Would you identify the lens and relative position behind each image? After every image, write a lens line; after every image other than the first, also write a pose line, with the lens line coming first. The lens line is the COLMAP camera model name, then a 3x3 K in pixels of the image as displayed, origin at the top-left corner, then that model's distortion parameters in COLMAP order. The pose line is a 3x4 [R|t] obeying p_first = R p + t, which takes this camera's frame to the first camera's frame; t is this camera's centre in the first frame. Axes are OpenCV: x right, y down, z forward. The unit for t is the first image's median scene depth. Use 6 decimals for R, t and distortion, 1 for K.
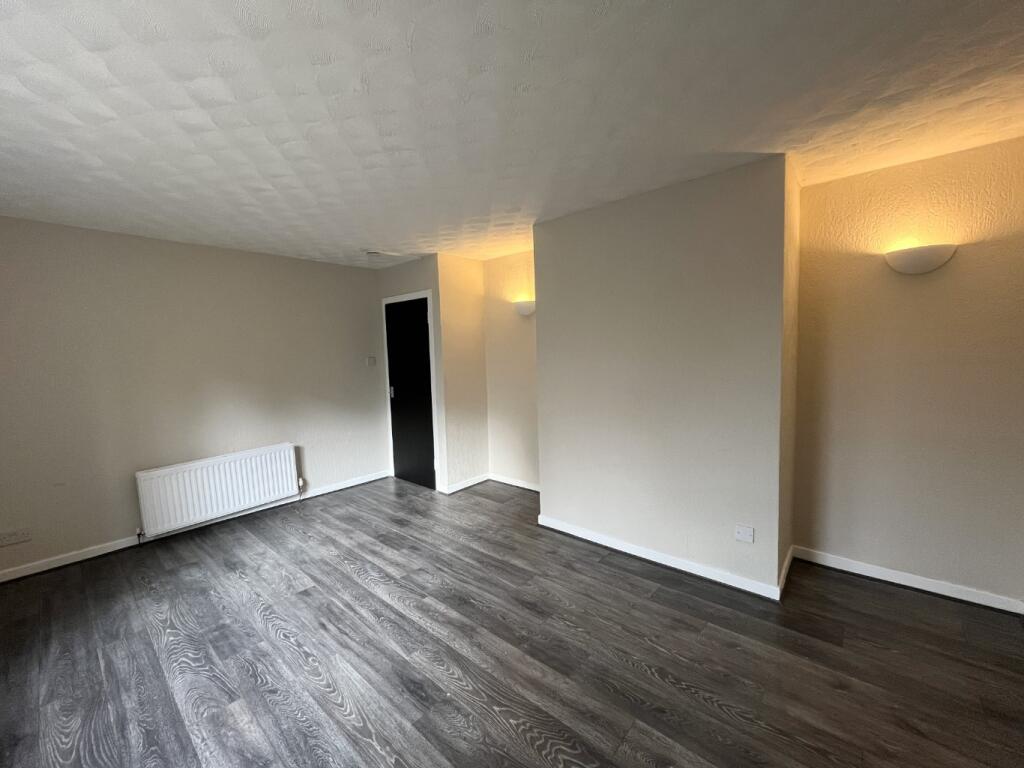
lens RADIAL K [[407.8, 0, 511.9], [0, 407.8, 384.4], [0, 0, 1]] dist [-0.011345, -0.000447]
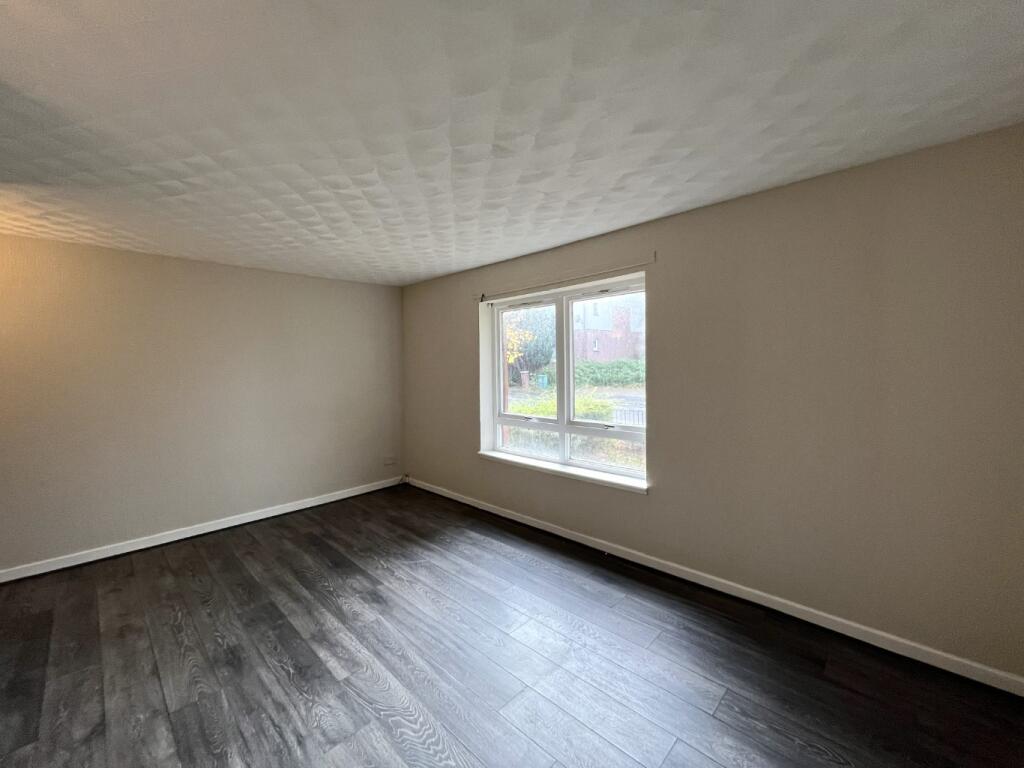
lens RADIAL K [[407.8, 0, 511.1], [0, 407.8, 383.6], [0, 0, 1]] dist [-0.011345, -0.000447]
pose [[-0.997734, 0.038071, 0.055473, -0.711719], [0.045149, 0.990155, 0.132492, -0.160217], [-0.049883, 0.134696, -0.989631, 1.994192]]
